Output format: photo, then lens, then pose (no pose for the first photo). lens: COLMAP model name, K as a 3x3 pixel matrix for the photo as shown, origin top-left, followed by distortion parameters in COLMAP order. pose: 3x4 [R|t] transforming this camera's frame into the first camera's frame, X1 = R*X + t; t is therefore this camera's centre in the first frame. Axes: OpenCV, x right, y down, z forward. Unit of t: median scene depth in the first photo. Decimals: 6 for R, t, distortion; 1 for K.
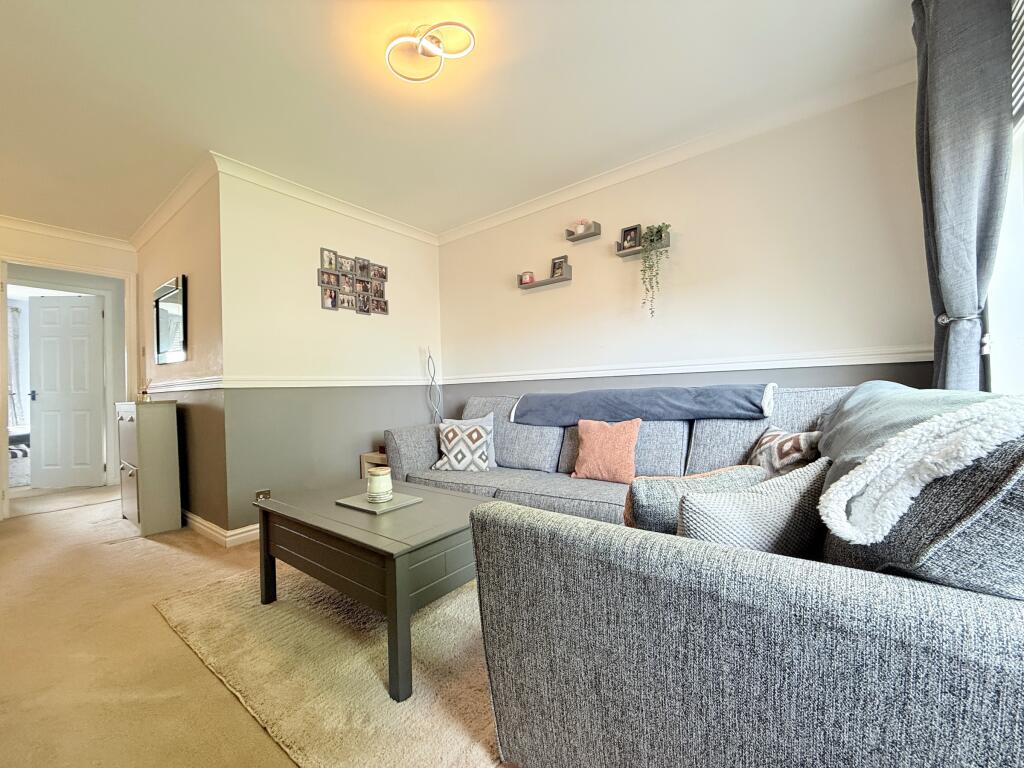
lens RADIAL K [[402.4, 0, 514.9], [0, 402.4, 388.0], [0, 0, 1]] dist [-0.000491, 0.000017]
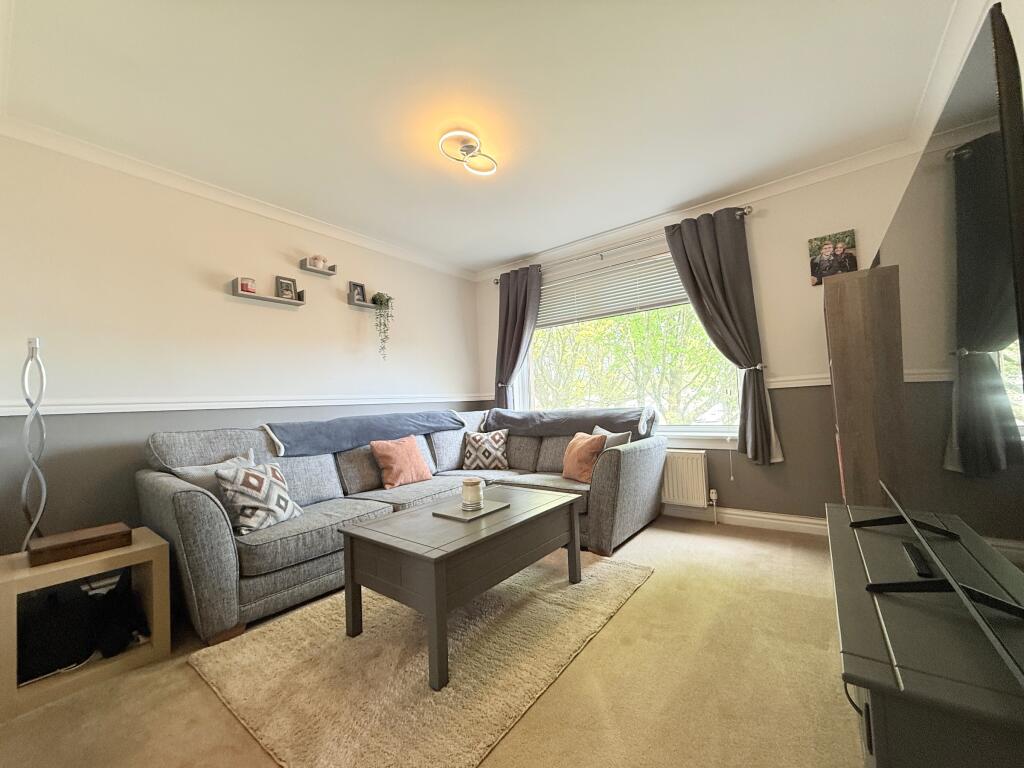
lens RADIAL K [[402.4, 0, 514.9], [0, 402.4, 388.0], [0, 0, 1]] dist [-0.000491, 0.000017]
pose [[0.011357, 0.078062, 0.996884, -0.950206], [0.049508, 0.995682, -0.078532, 0.037191], [-0.998709, 0.050246, 0.007444, 0.559659]]
